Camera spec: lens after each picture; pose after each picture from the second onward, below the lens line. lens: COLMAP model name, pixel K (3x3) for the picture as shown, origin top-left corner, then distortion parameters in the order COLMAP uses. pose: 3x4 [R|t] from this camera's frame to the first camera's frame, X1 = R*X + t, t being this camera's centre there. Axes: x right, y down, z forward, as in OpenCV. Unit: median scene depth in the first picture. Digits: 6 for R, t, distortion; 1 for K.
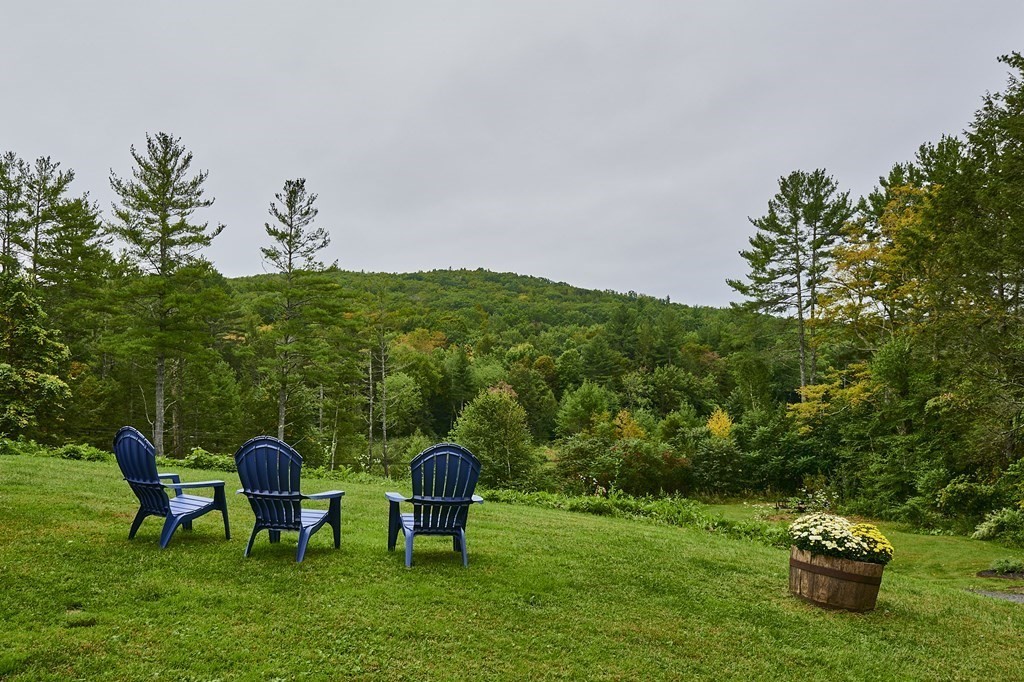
lens RADIAL K [[724.2, 0, 510.9], [0, 724.2, 382.4], [0, 0, 1]] dist [0.001504, 0.000029]
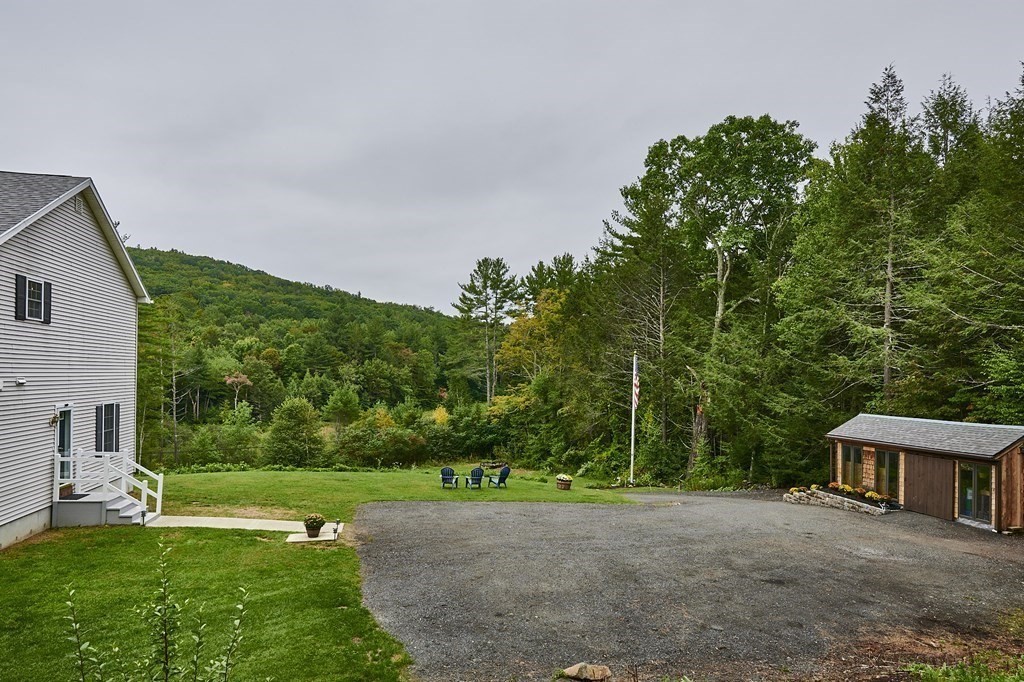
lens RADIAL K [[637.4, 0, 539.2], [0, 637.4, 376.1], [0, 0, 1]] dist [-0.002523, -0.002565]
pose [[0.869713, 0.006143, 0.493519, -0.199494], [-0.021654, 0.999435, 0.025720, -0.064938], [-0.493082, -0.033055, 0.869354, -0.294830]]
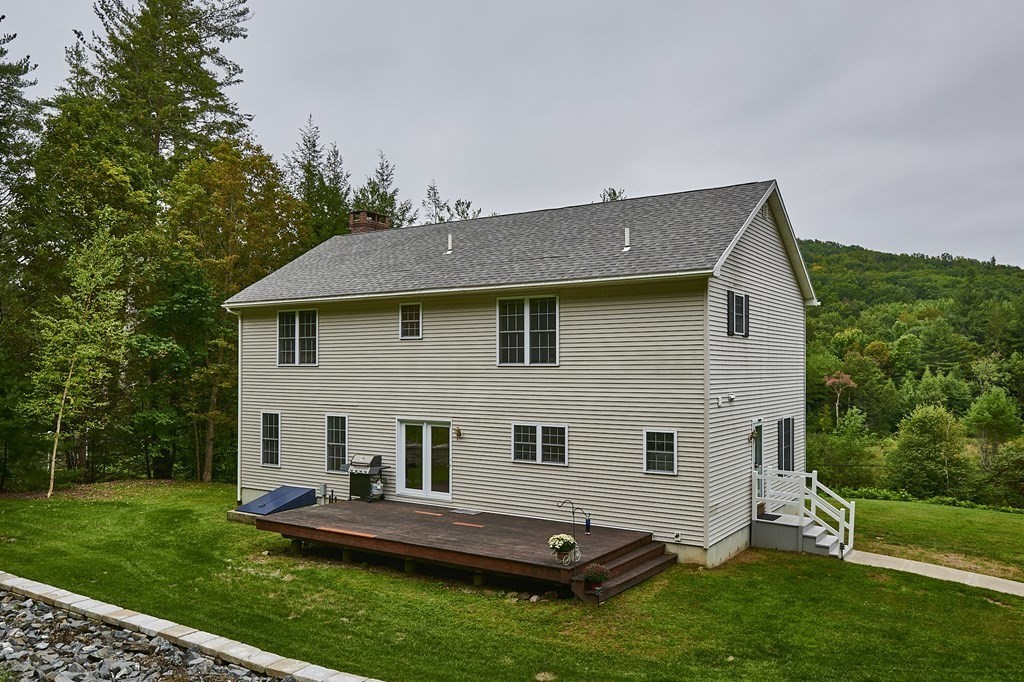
lens RADIAL K [[782.3, 0, 512.8], [0, 782.3, 360.3], [0, 0, 1]] dist [0.003952, 0.001788]
pose [[0.954204, -0.009023, -0.299021, -0.239172], [0.013142, 0.999844, 0.011768, -0.070575], [0.298869, -0.015158, 0.954174, -0.295798]]
